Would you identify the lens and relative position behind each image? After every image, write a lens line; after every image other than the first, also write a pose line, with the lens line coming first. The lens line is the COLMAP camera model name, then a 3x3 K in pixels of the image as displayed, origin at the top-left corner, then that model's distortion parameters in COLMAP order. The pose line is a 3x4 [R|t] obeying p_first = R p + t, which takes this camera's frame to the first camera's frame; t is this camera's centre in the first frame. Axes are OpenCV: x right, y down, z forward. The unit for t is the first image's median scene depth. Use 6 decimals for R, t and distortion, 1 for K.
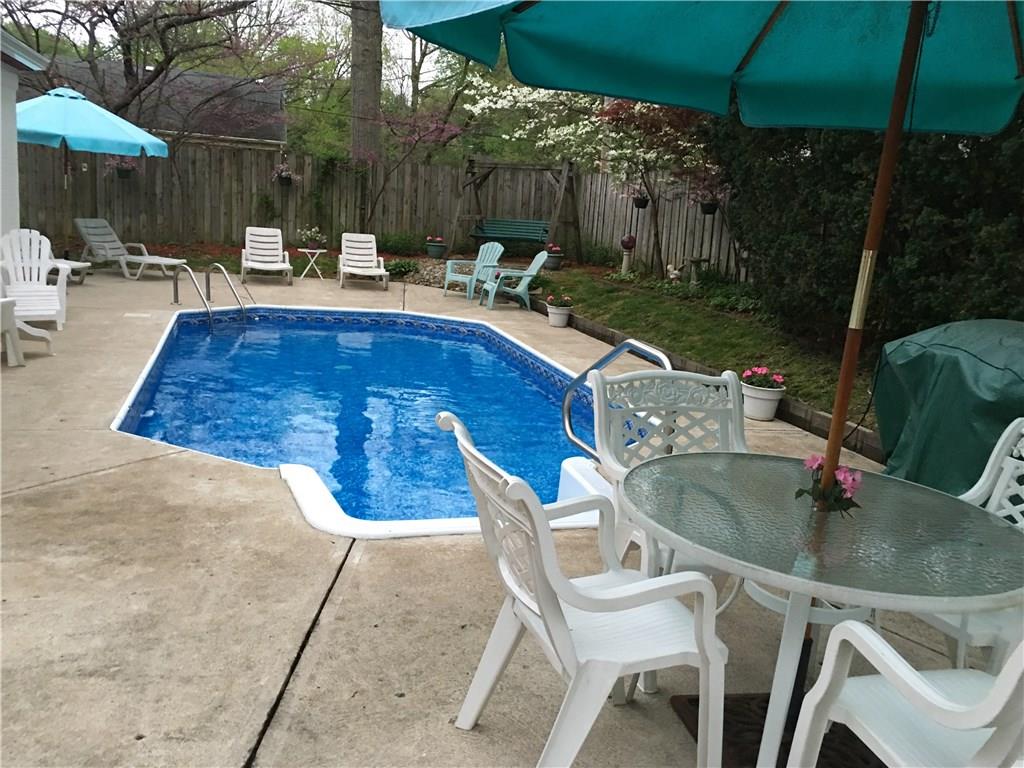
lens RADIAL K [[943.4, 0, 512.0], [0, 943.4, 384.0], [0, 0, 1]] dist [0.091675, -0.121300]
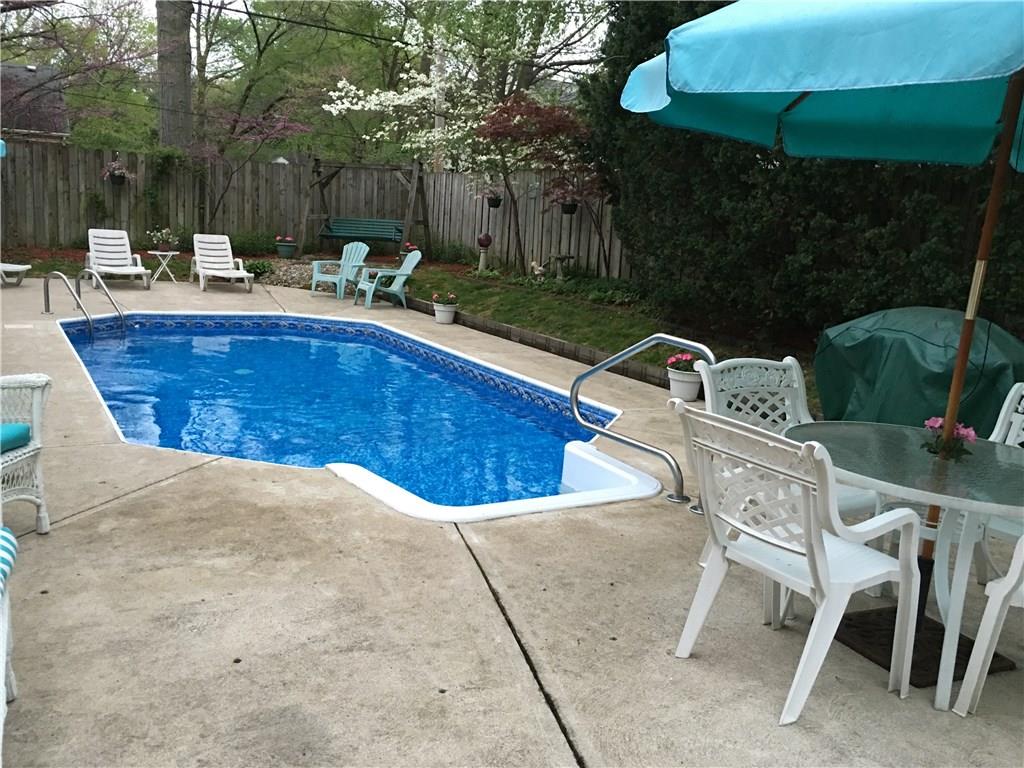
lens RADIAL K [[943.4, 0, 512.0], [0, 943.4, 384.0], [0, 0, 1]] dist [0.091675, -0.121300]
pose [[0.972142, -0.048599, 0.229297, -0.107137], [0.047074, 0.998818, 0.012121, -0.002875], [-0.229615, -0.000990, 0.973281, -0.028293]]
